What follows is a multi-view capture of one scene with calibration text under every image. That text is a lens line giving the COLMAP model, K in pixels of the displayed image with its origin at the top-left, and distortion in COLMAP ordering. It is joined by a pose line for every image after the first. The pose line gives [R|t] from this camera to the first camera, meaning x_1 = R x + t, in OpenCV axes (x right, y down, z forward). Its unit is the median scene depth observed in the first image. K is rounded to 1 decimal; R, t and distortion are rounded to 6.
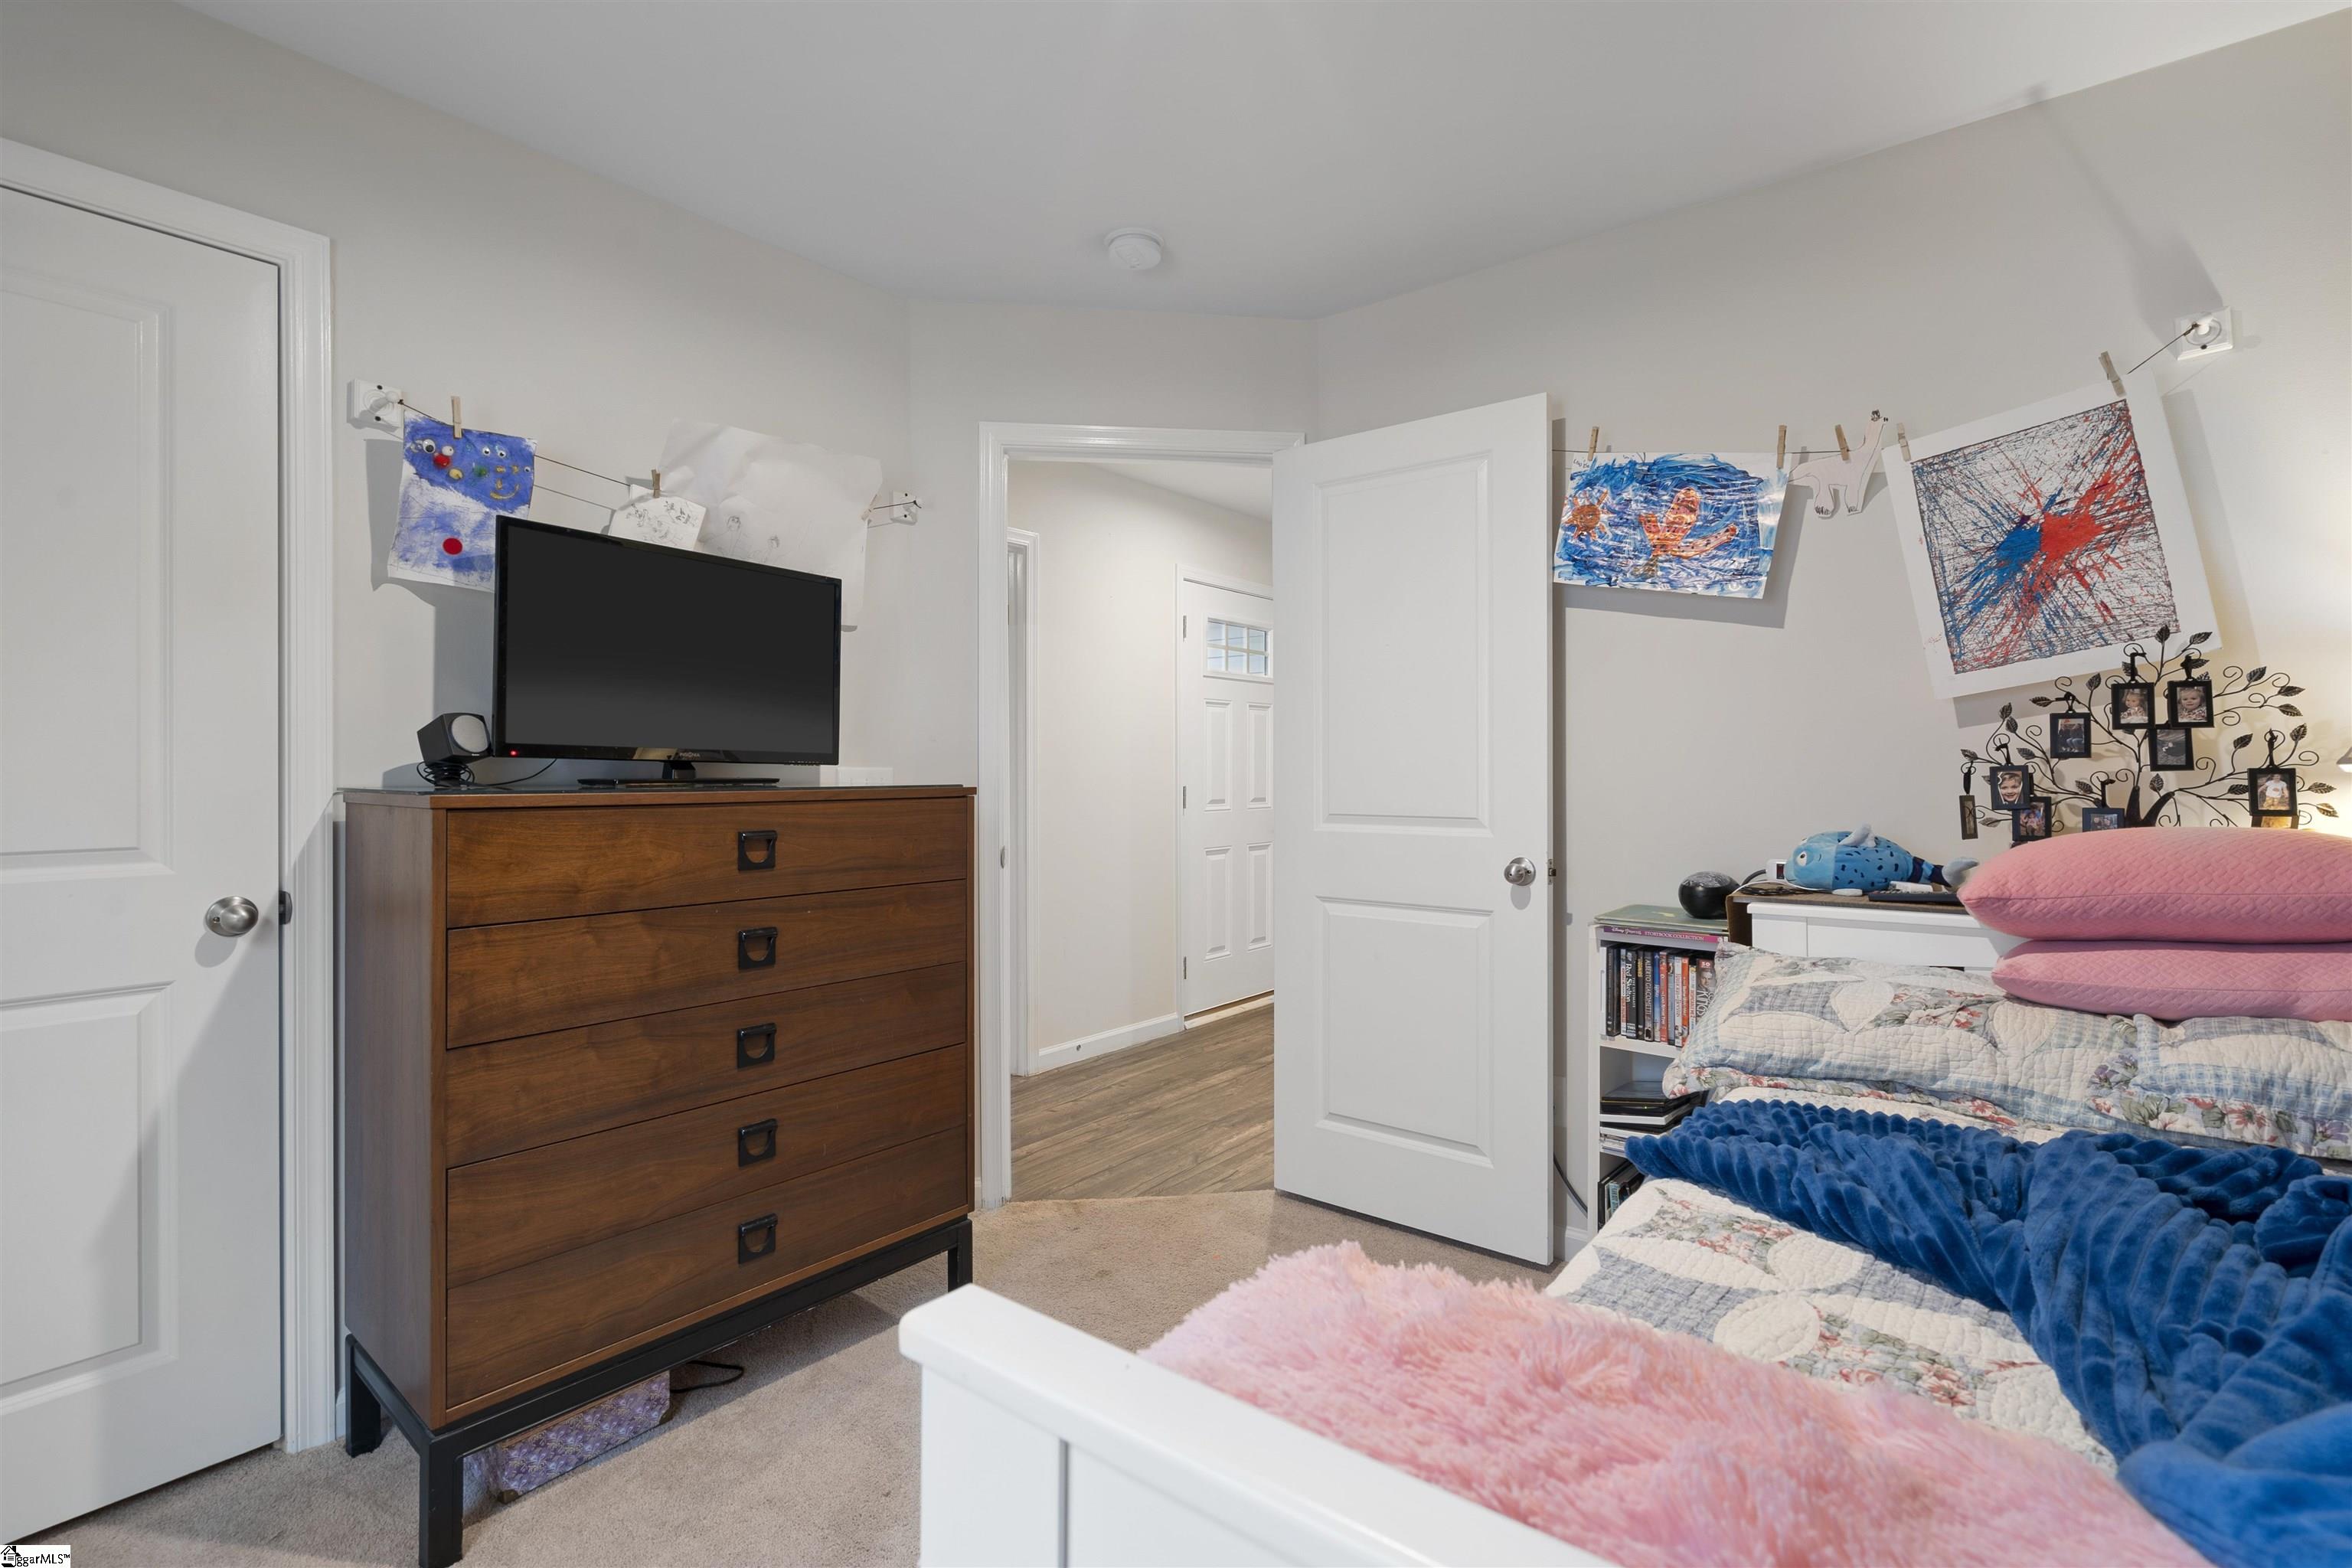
lens RADIAL K [[1066.3, 0, 1182.7], [0, 1066.3, 779.8], [0, 0, 1]] dist [-0.000229, -0.001594]
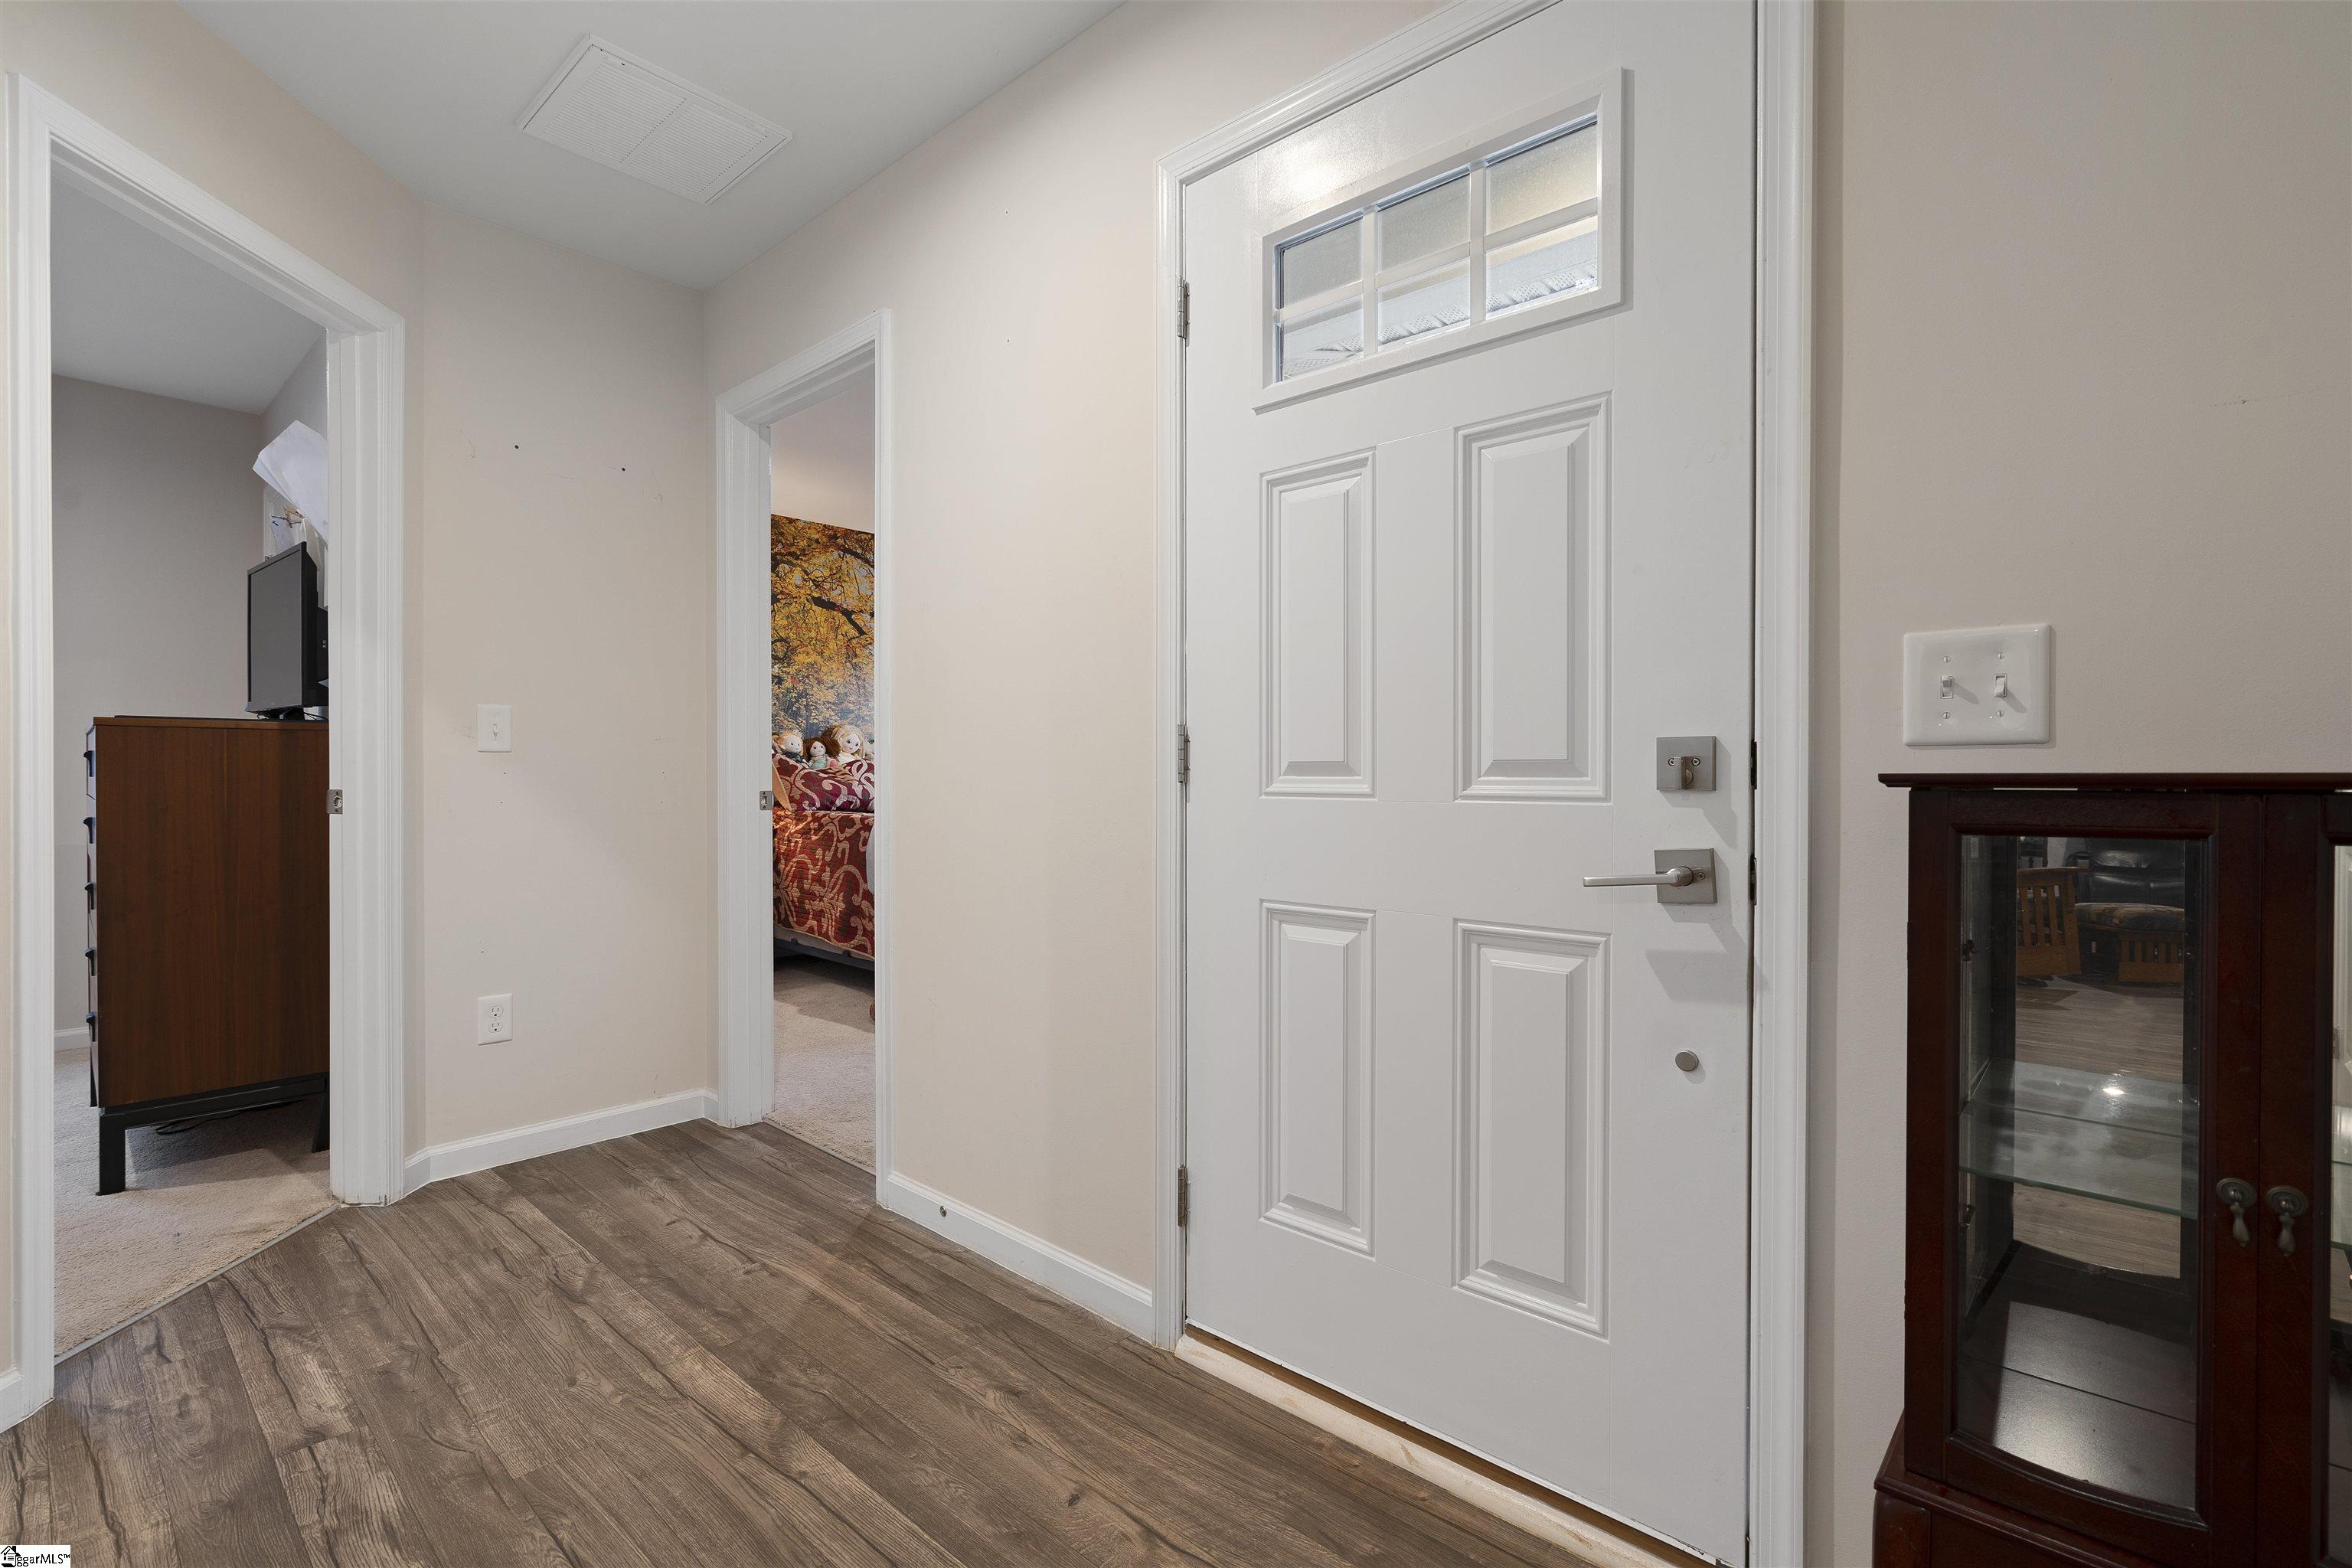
lens RADIAL K [[1066.3, 0, 1182.9], [0, 1066.3, 765.8], [0, 0, 1]] dist [-0.000229, -0.001594]
pose [[-0.057519, 0.006208, -0.998325, 0.459191], [-0.008473, 0.999942, 0.006707, 0.018322], [0.998308, 0.008845, -0.057463, 1.199527]]
